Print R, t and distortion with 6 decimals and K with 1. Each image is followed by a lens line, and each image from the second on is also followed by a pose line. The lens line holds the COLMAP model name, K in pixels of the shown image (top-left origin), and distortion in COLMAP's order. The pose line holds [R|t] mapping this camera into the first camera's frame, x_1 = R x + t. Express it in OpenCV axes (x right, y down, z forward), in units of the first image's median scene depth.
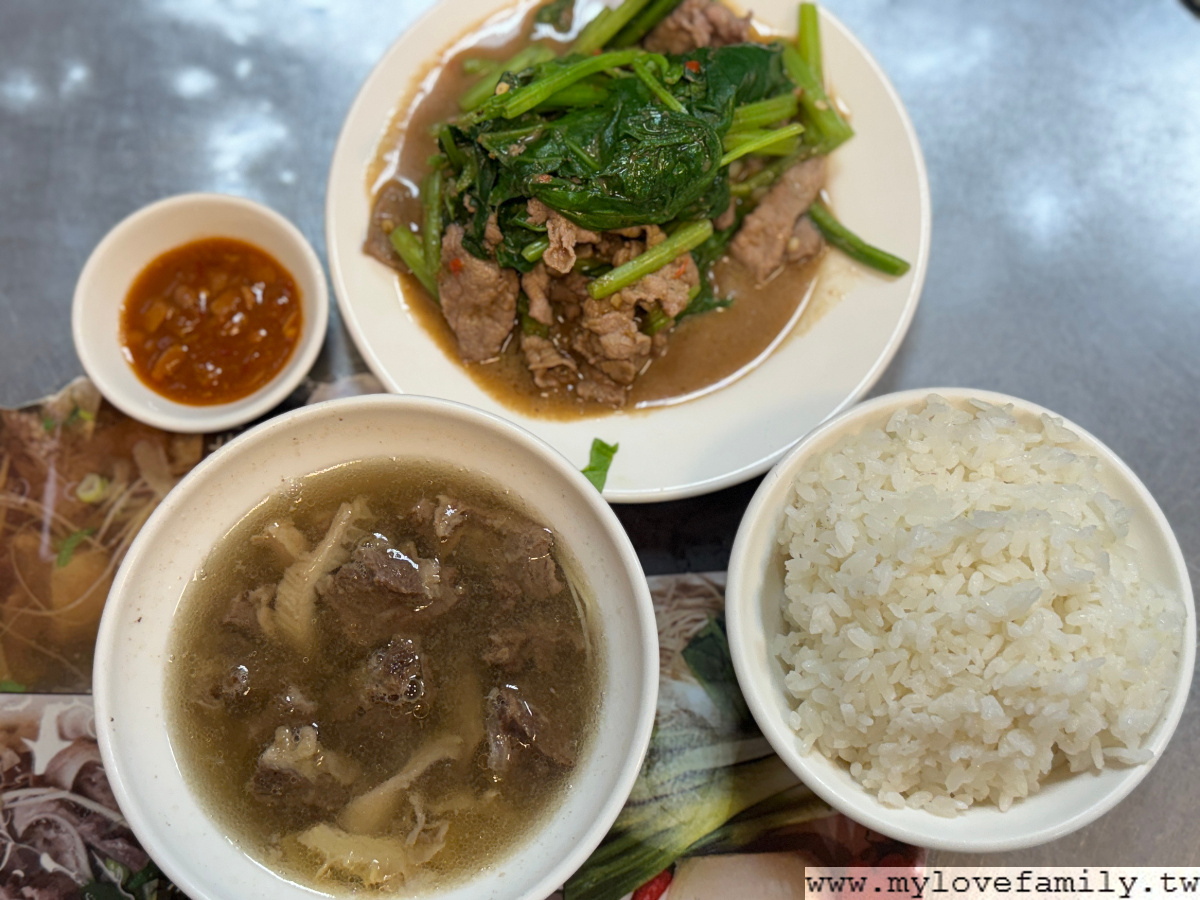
lens RADIAL K [[1601.3, 0, 599.9], [0, 1601.3, 450.4], [0, 0, 1]] dist [0.118153, 0.000000]
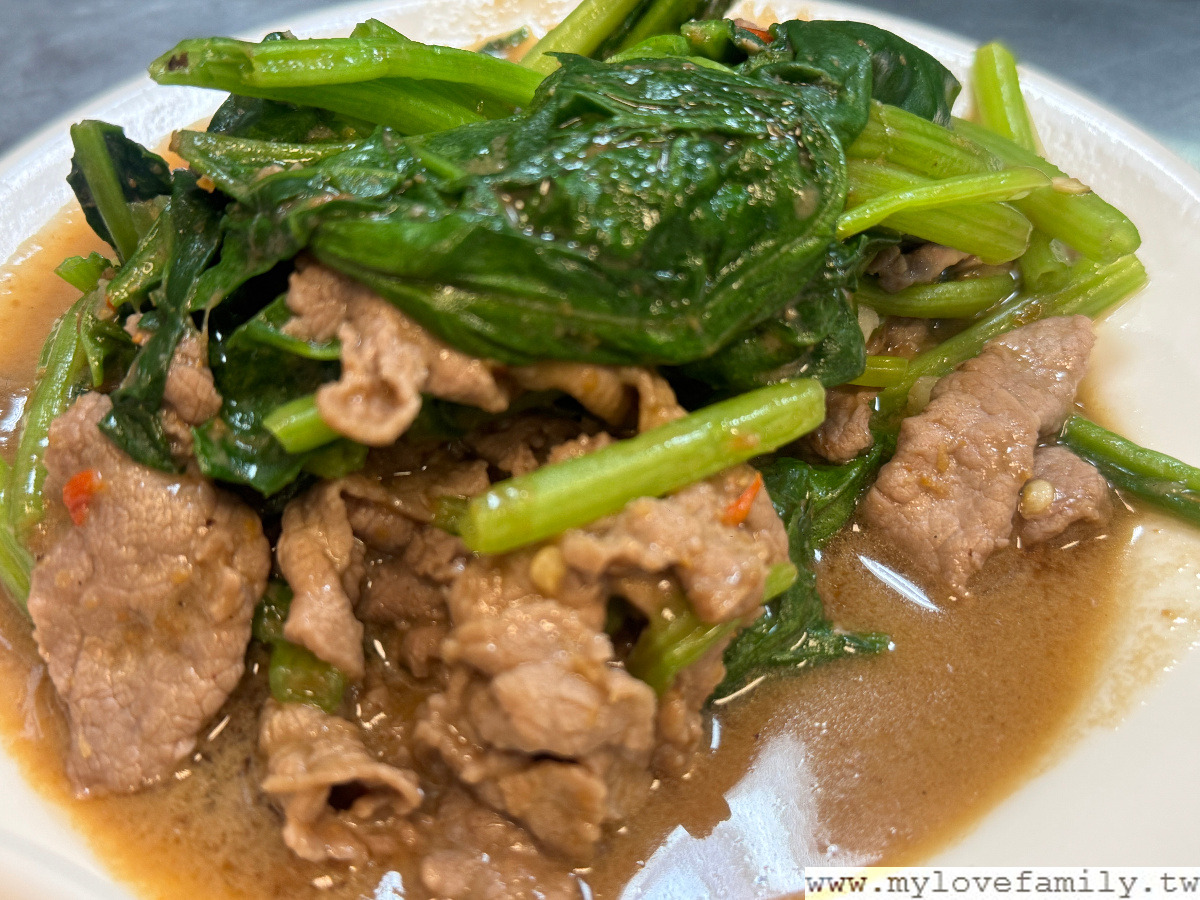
lens RADIAL K [[1601.3, 0, 596.9], [0, 1601.3, 451.2], [0, 0, 1]] dist [0.118153, 0.000000]
pose [[0.999992, 0.002486, -0.003253, 0.021009], [-0.003706, 0.887330, -0.461120, 0.035130], [0.001740, 0.461128, 0.887332, 0.693400]]
